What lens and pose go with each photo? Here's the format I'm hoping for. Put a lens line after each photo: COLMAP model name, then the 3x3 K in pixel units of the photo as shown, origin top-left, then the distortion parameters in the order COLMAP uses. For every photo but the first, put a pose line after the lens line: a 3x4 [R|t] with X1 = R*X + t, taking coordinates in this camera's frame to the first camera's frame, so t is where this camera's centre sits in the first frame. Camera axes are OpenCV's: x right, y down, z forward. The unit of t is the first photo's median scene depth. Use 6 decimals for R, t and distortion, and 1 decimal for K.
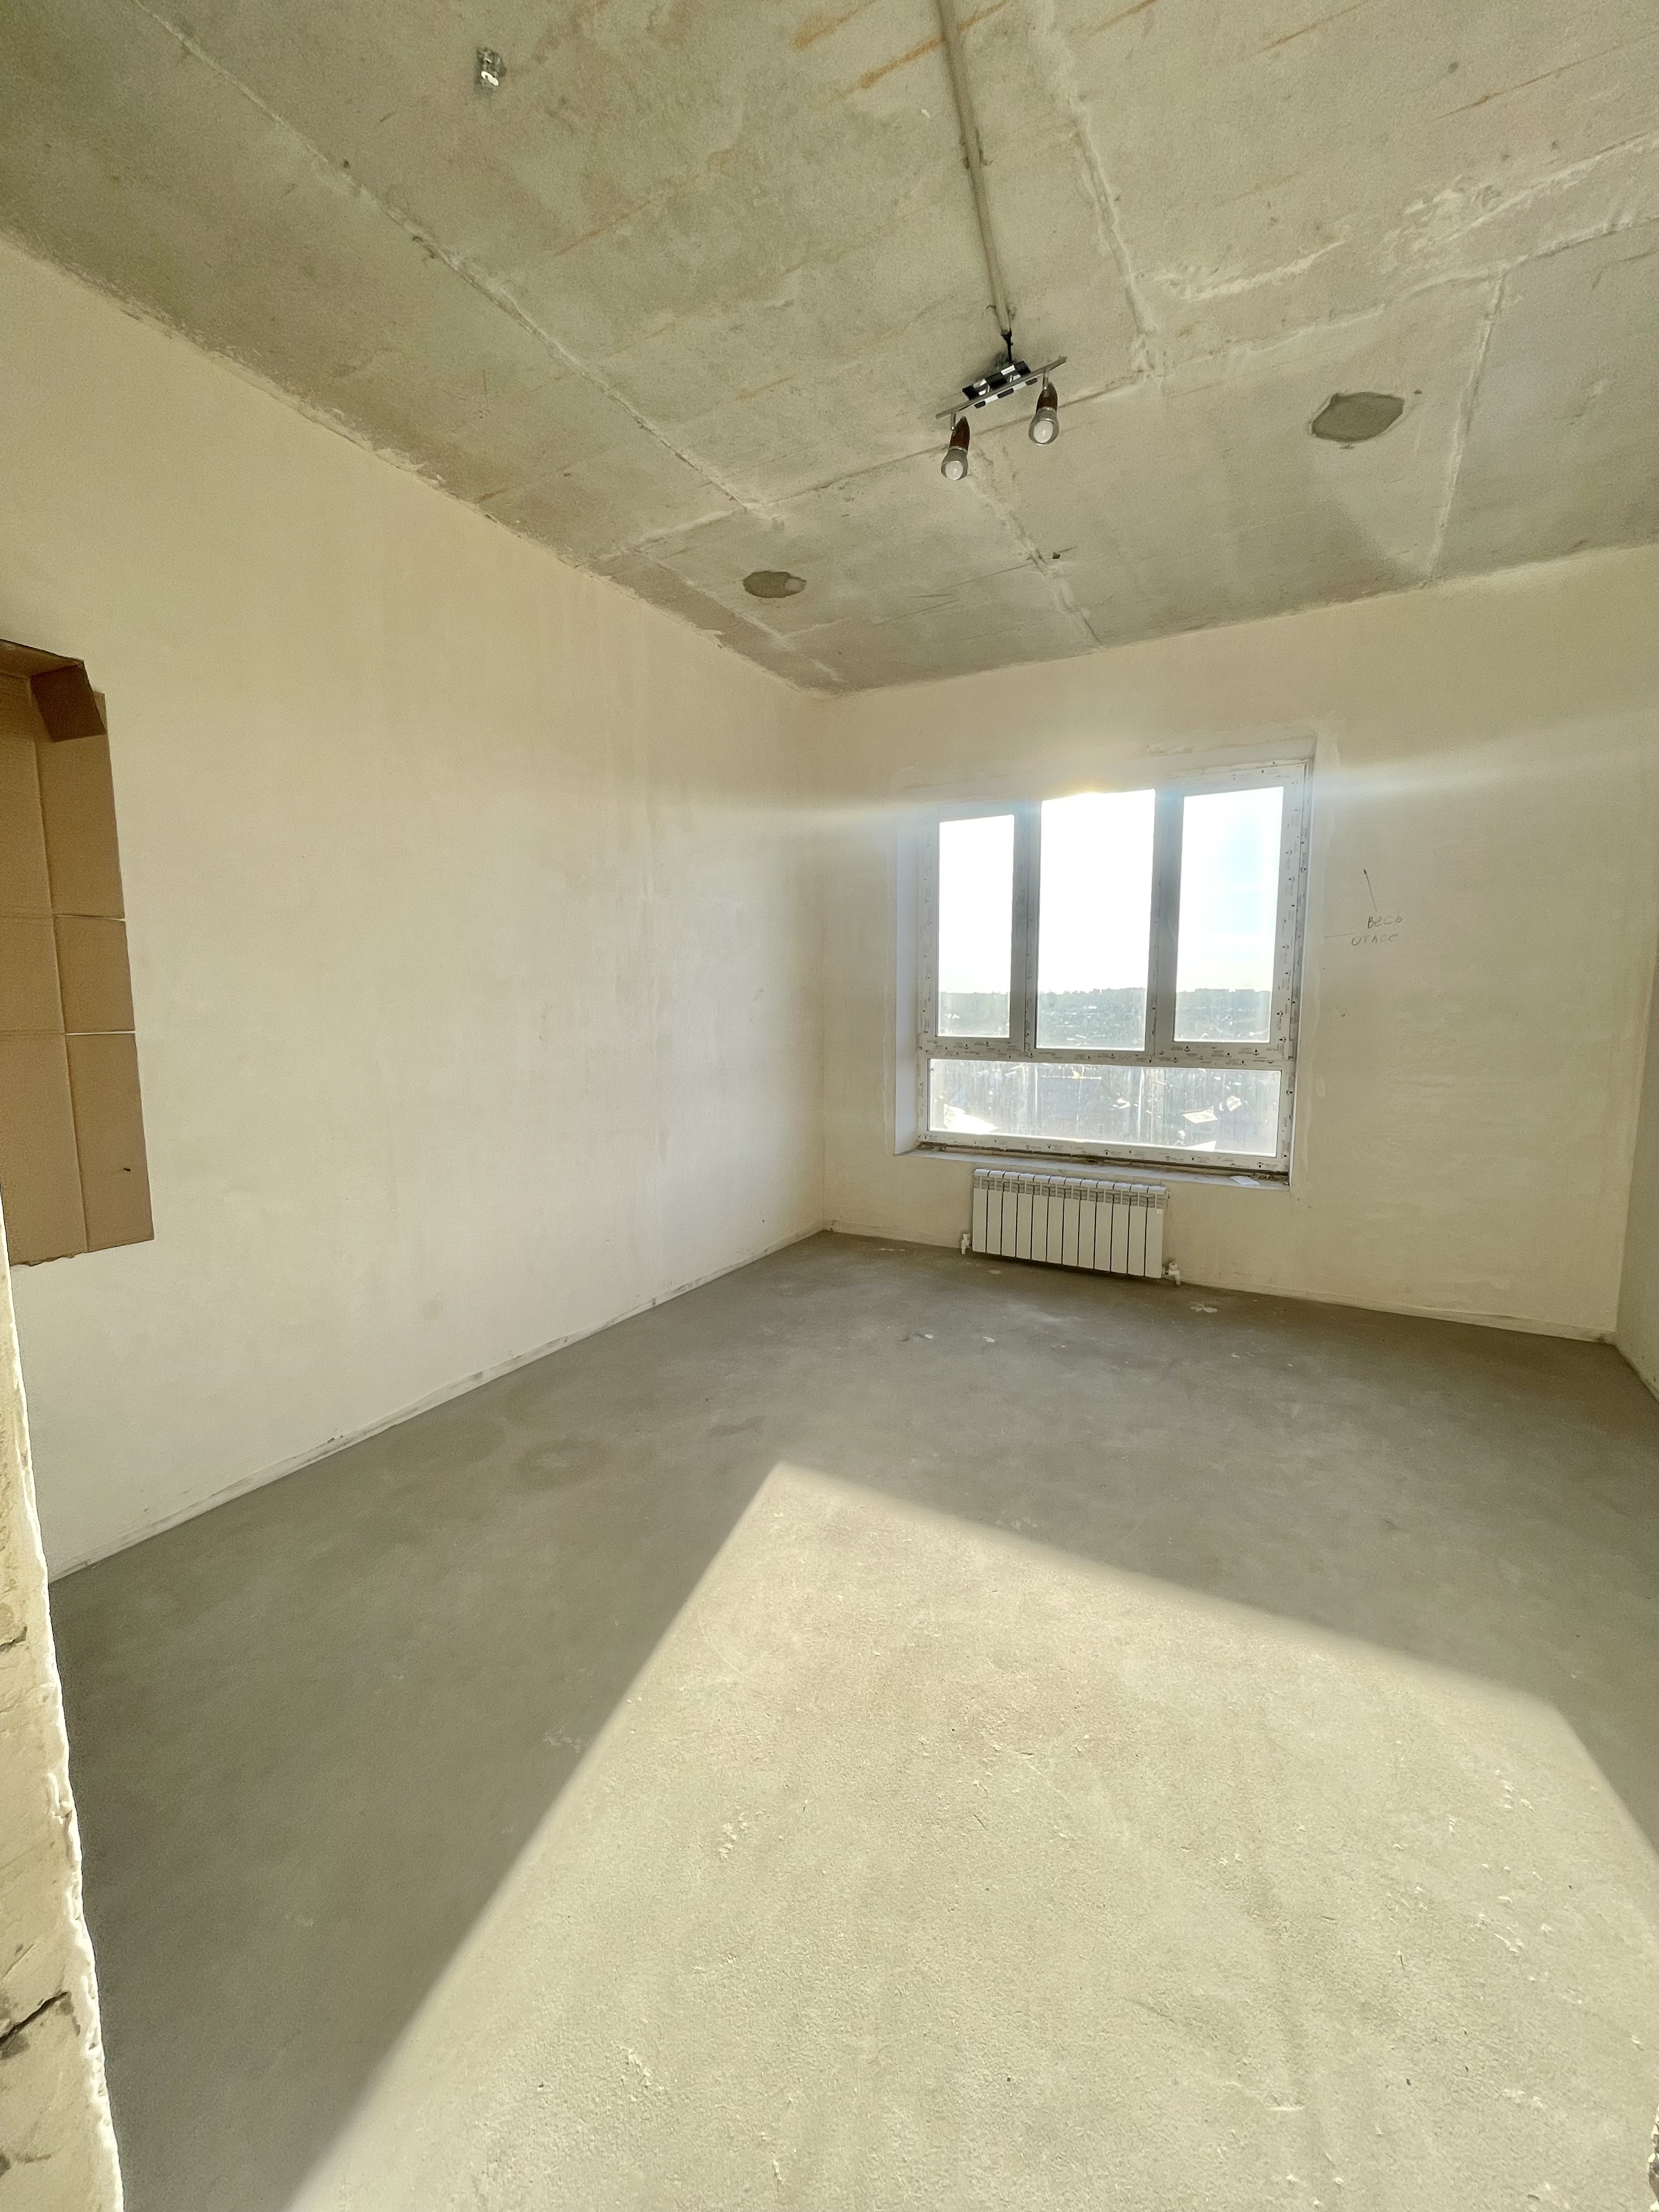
lens RADIAL K [[888.1, 0, 831.6], [0, 888.1, 1103.8], [0, 0, 1]] dist [-0.002753, -0.000458]
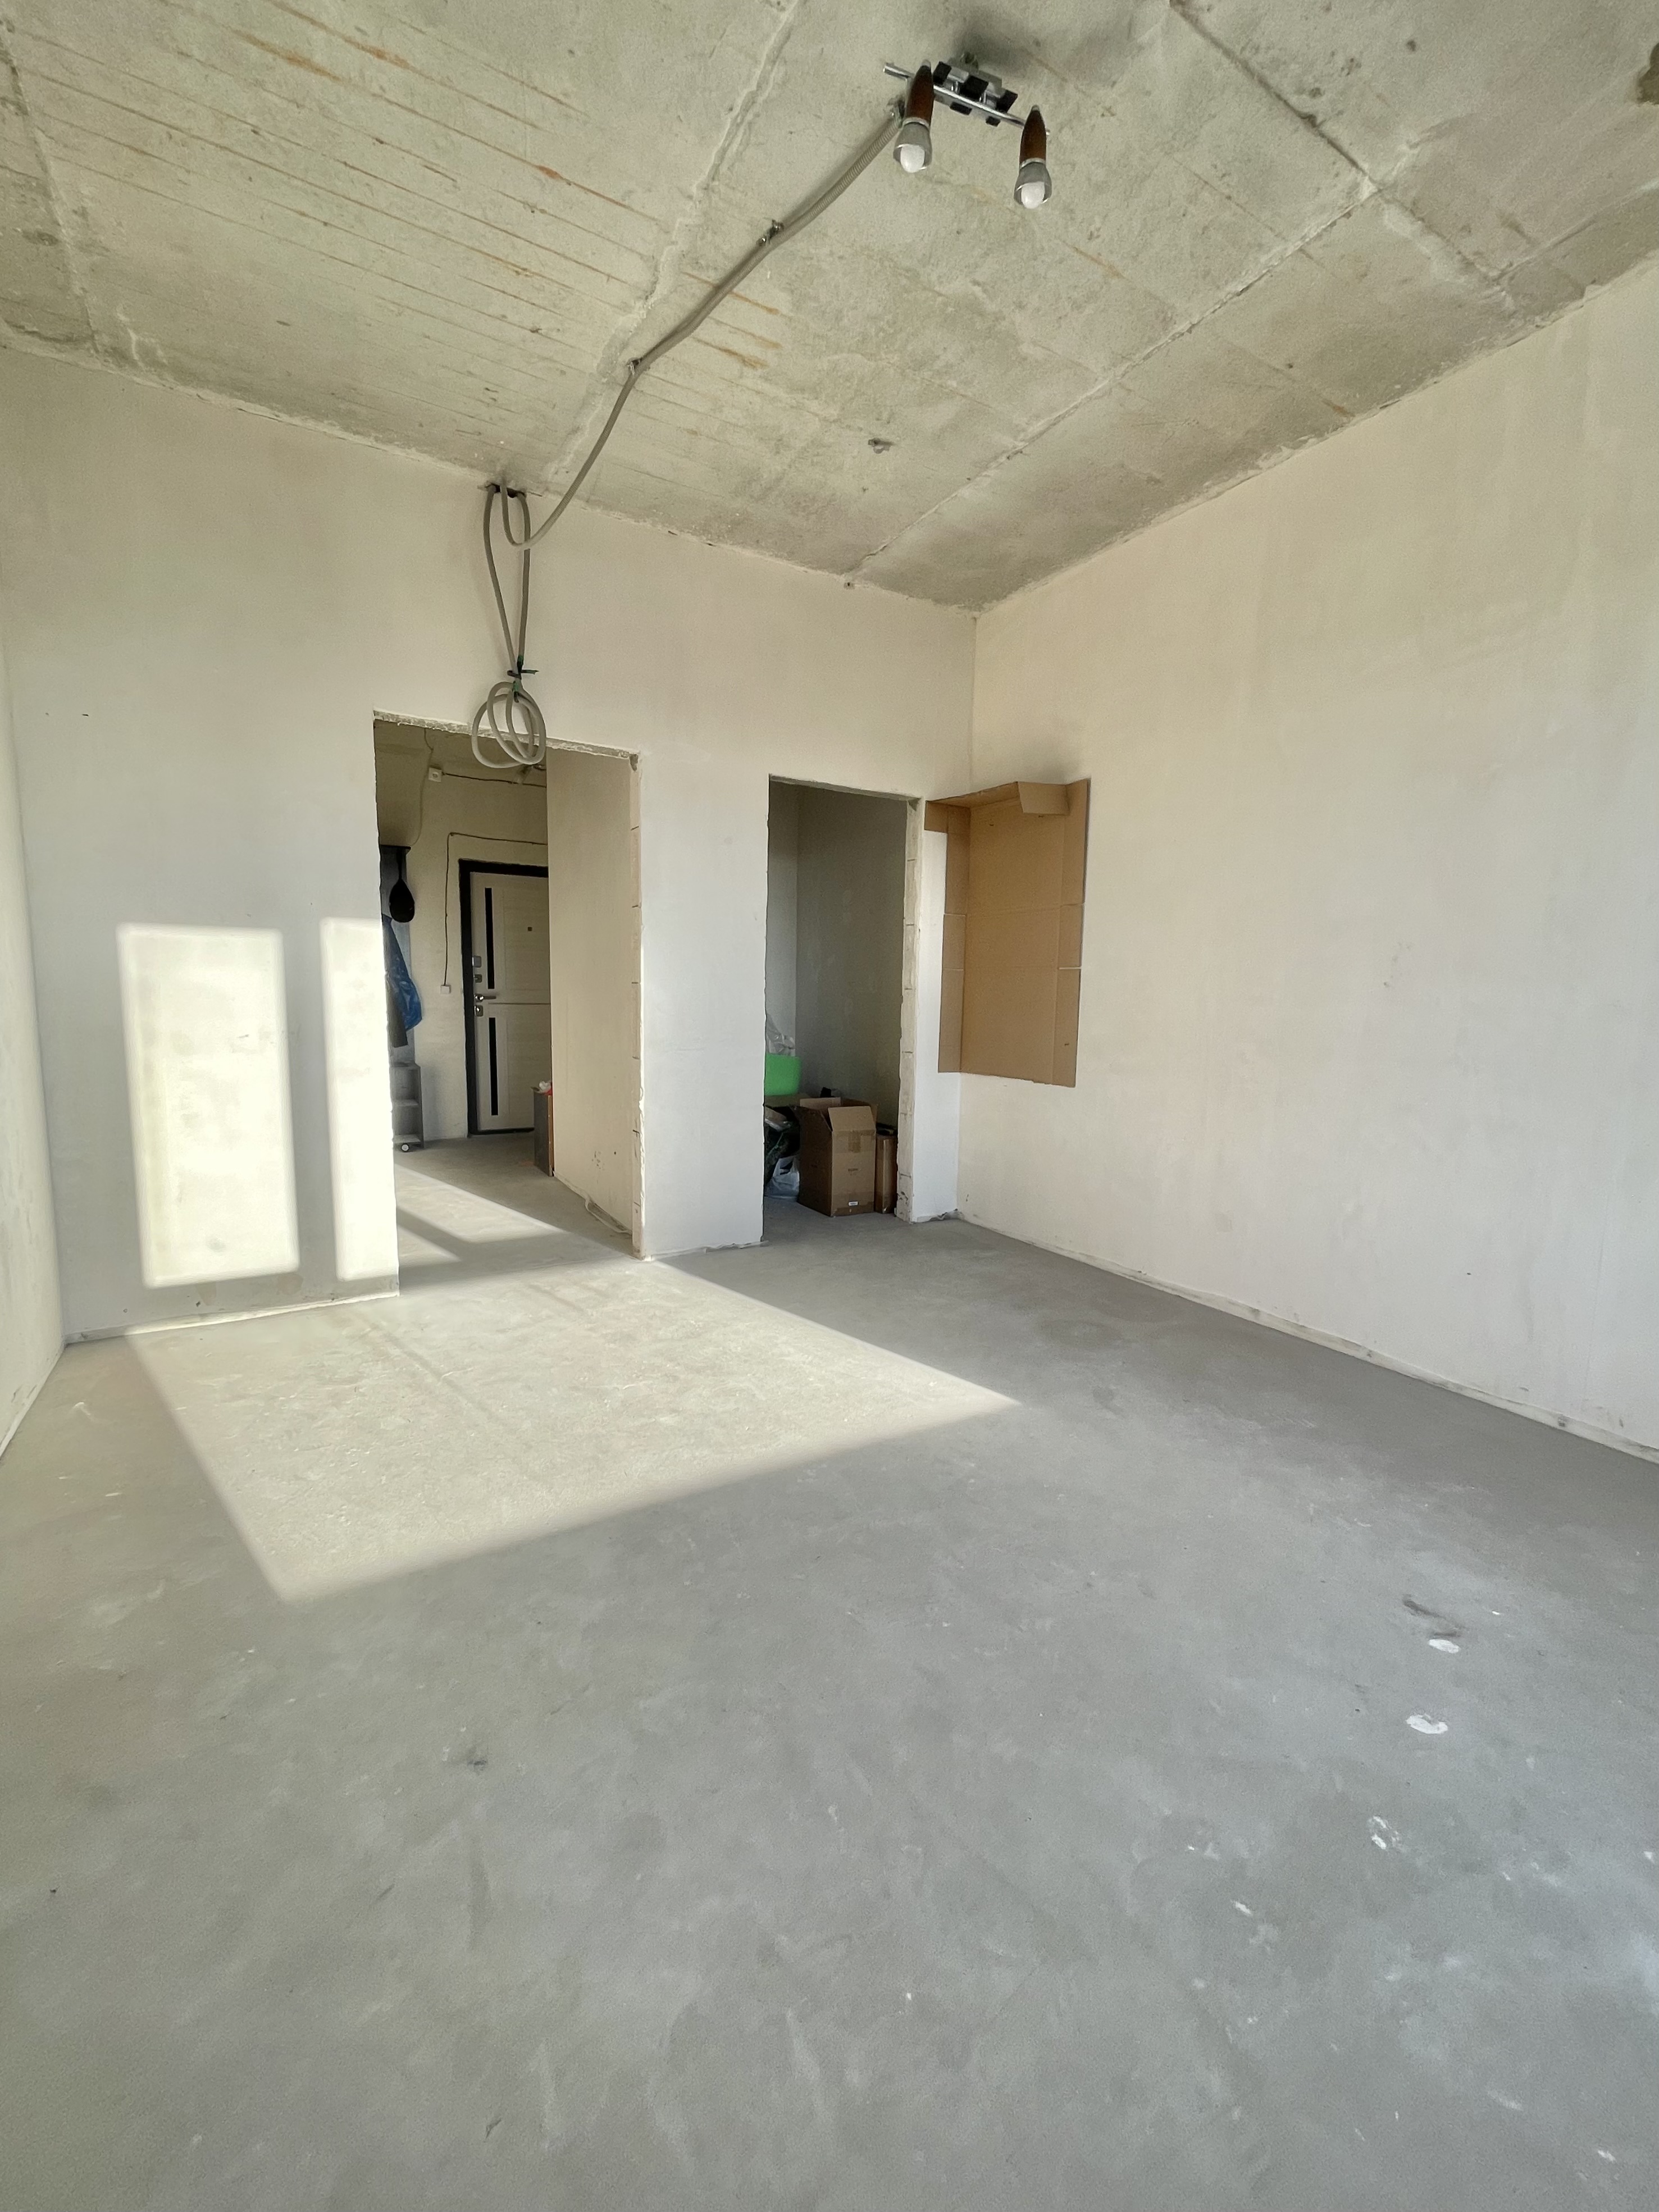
lens RADIAL K [[888.2, 0, 827.1], [0, 888.2, 1103.4], [0, 0, 1]] dist [-0.002753, -0.000458]
pose [[-0.494577, 0.102406, -0.863080, 1.097029], [-0.121076, 0.975234, 0.185094, -0.091317], [0.860659, 0.196041, -0.469930, 1.560473]]
